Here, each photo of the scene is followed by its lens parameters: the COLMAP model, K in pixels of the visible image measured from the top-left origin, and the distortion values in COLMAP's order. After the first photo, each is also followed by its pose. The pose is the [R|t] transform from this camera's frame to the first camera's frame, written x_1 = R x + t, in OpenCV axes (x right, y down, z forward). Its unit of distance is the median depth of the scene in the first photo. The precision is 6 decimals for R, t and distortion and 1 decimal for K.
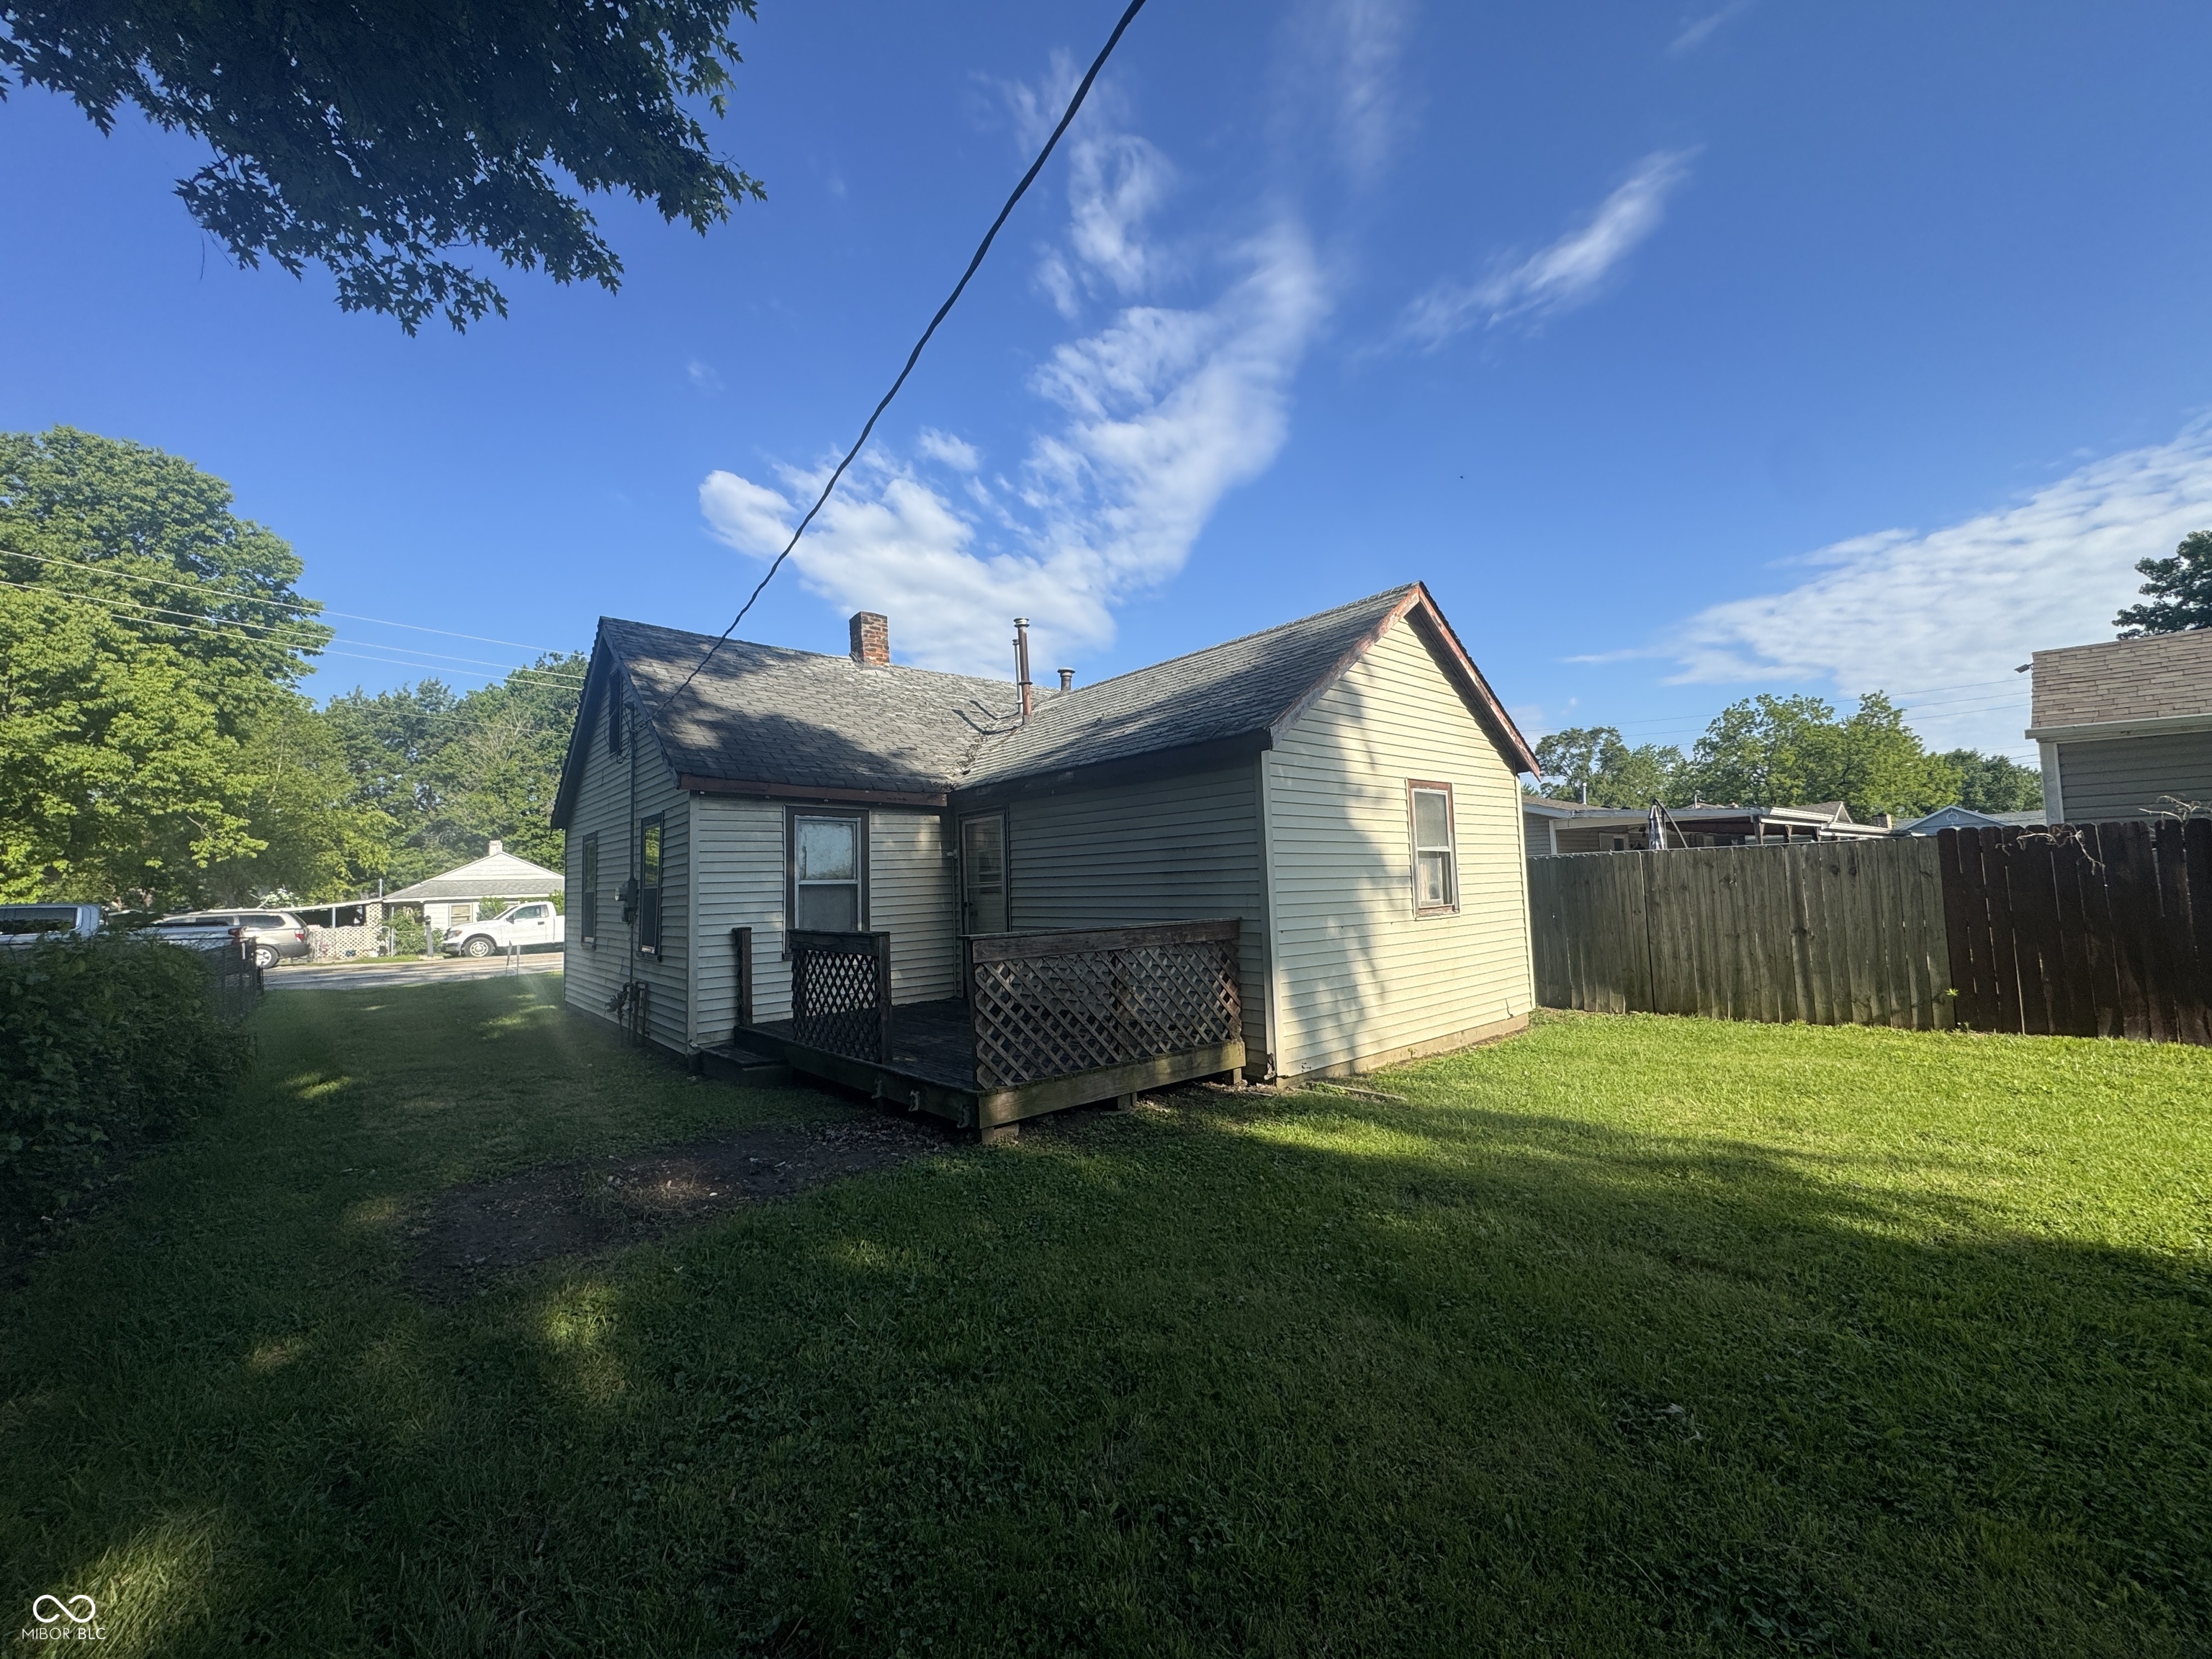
lens RADIAL K [[892.4, 0, 1106.0], [0, 892.4, 829.5], [0, 0, 1]] dist [0.017734, -0.000040]
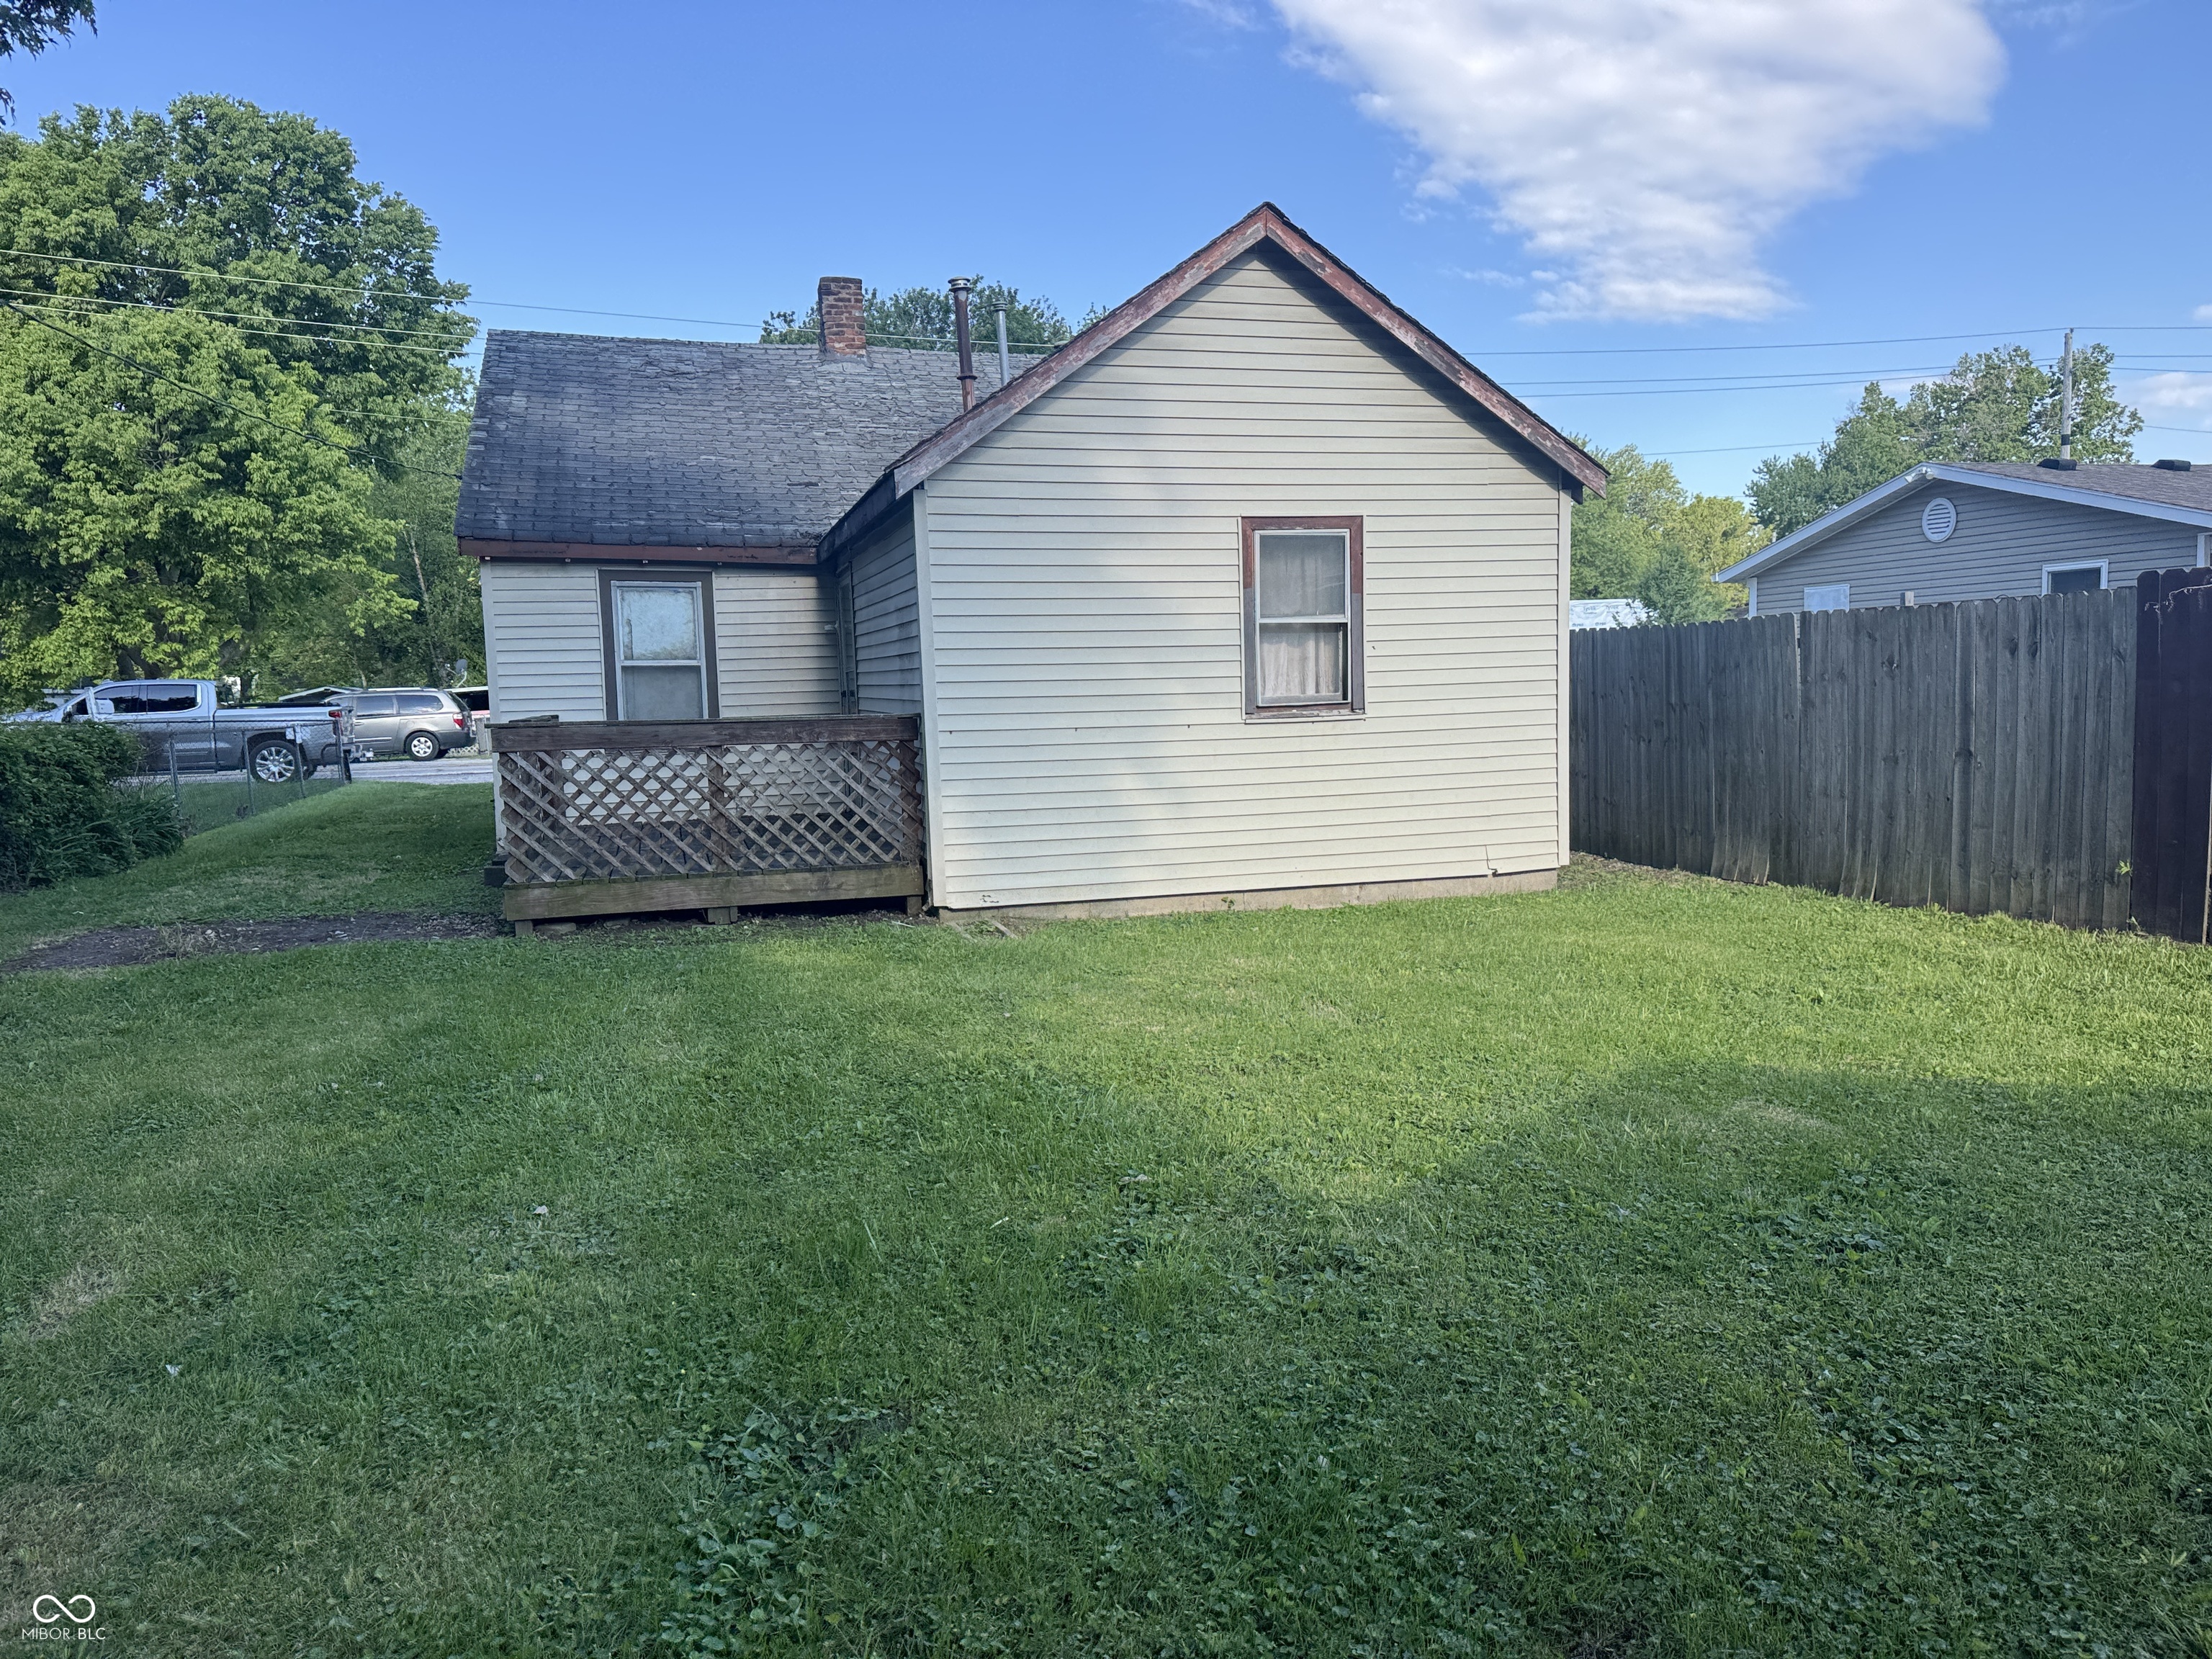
lens RADIAL K [[1606.5, 0, 1106.0], [0, 1606.5, 829.5], [0, 0, 1]] dist [0.060277, -0.004020]
pose [[0.900020, 0.049241, -0.433059, 0.651935], [0.023706, 0.986596, 0.161448, -0.018159], [0.435204, -0.155573, 0.886789, -0.146048]]
